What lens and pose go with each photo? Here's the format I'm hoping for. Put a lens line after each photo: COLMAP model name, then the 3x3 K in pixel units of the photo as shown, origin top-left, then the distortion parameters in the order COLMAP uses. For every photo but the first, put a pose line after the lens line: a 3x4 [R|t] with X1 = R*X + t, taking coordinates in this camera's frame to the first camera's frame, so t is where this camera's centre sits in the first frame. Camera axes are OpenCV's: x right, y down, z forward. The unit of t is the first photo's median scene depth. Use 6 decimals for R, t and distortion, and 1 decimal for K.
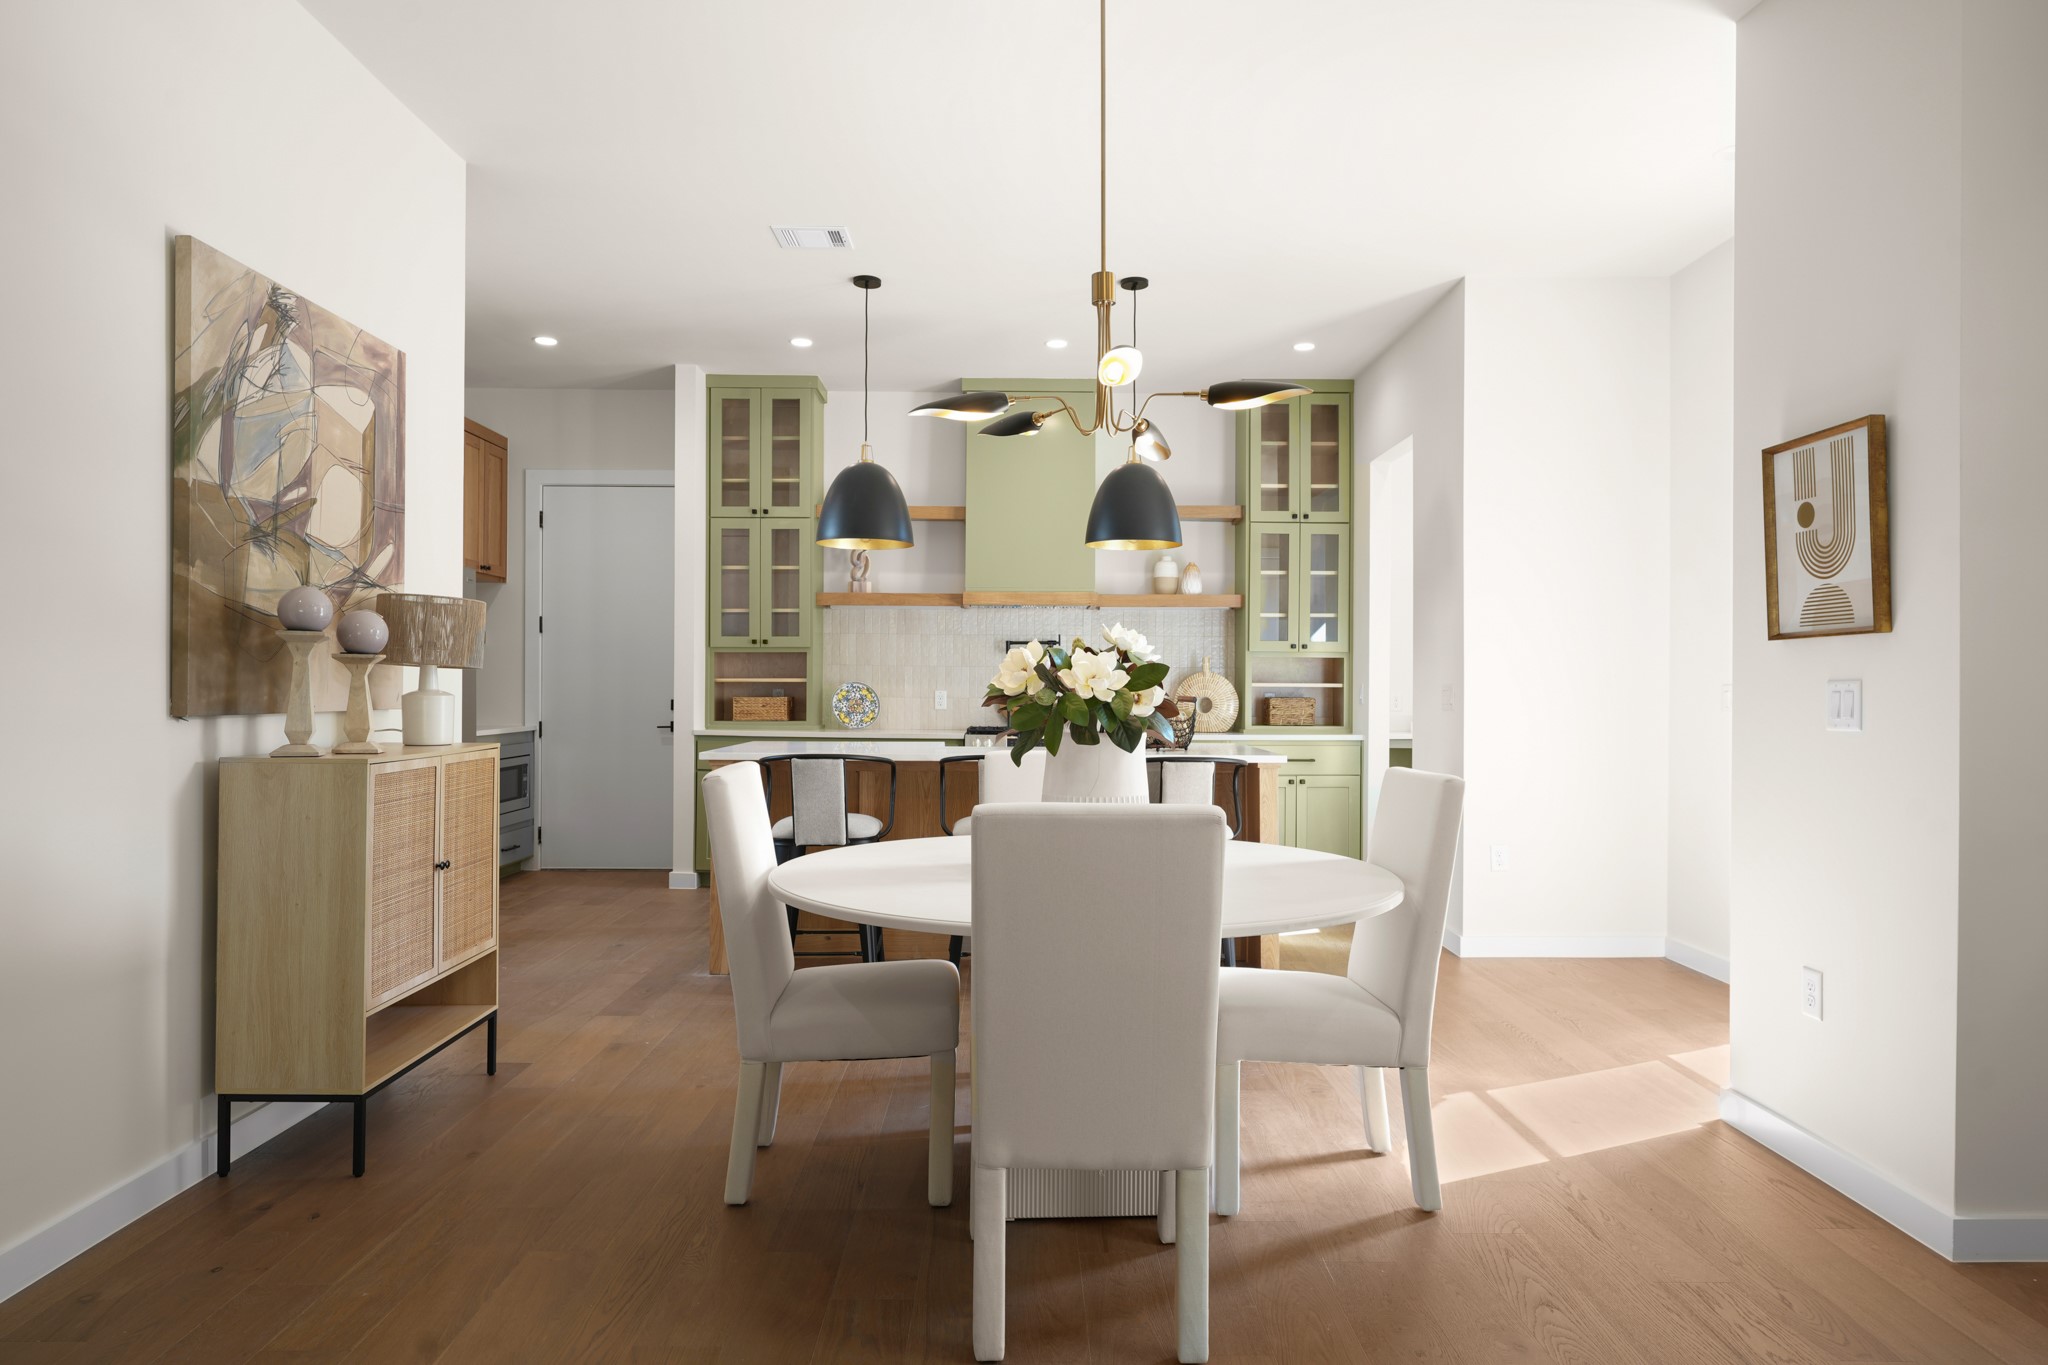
lens RADIAL K [[1233.9, 0, 1026.5], [0, 1233.9, 682.8], [0, 0, 1]] dist [-0.004120, -0.000473]
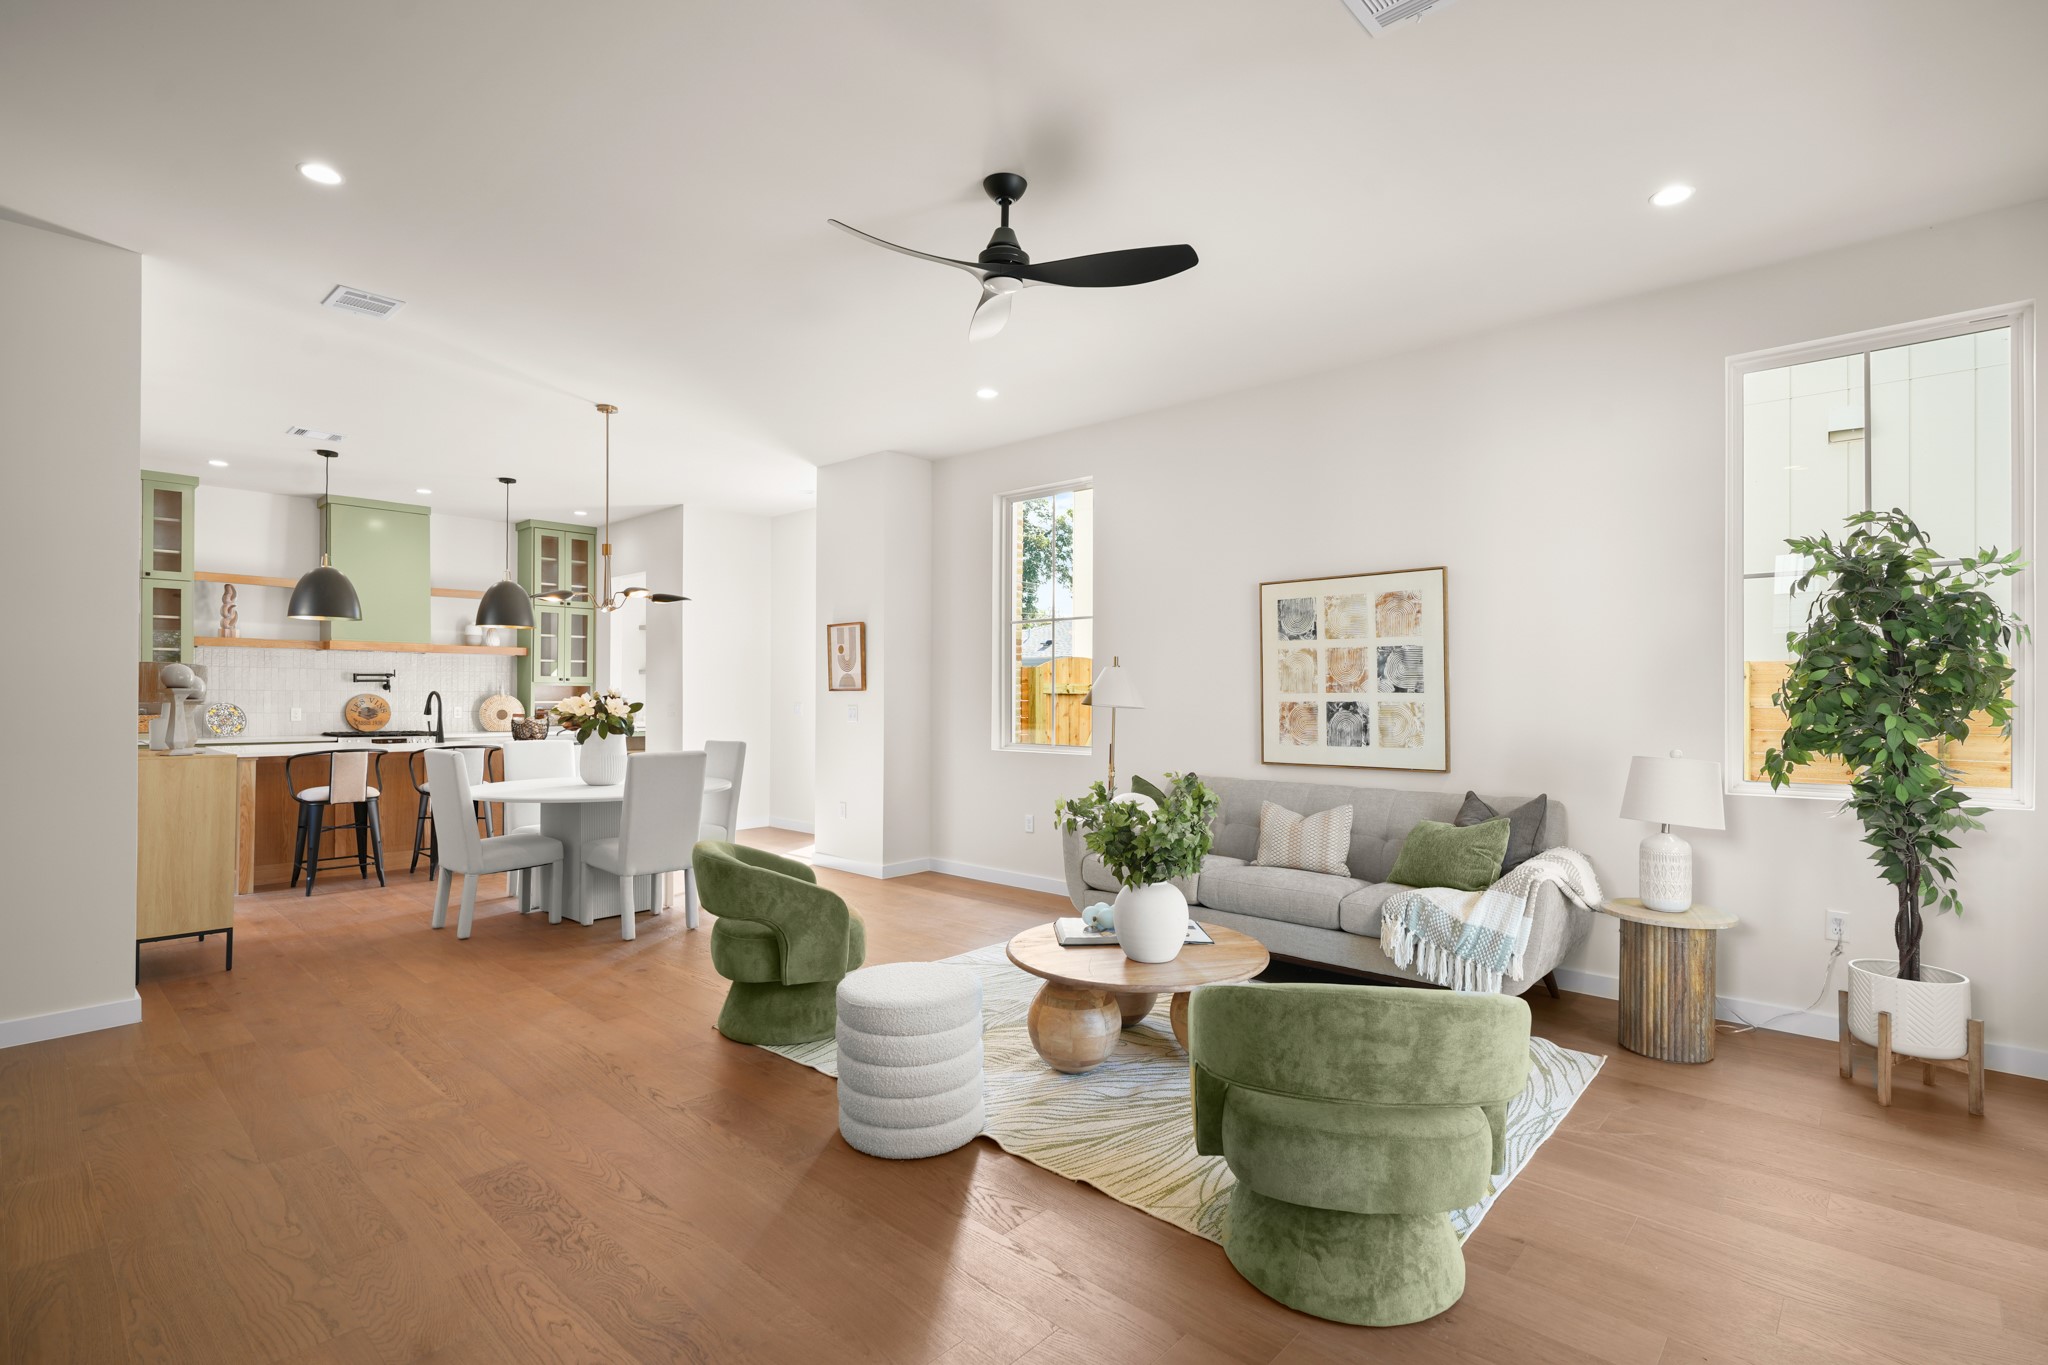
lens RADIAL K [[977.1, 0, 1025.3], [0, 977.1, 687.0], [0, 0, 1]] dist [-0.000634, -0.000076]
pose [[0.686830, 0.002659, 0.726813, -0.354499], [-0.002194, 0.999996, -0.001584, -0.020208], [-0.726815, -0.000507, 0.686834, -0.430436]]
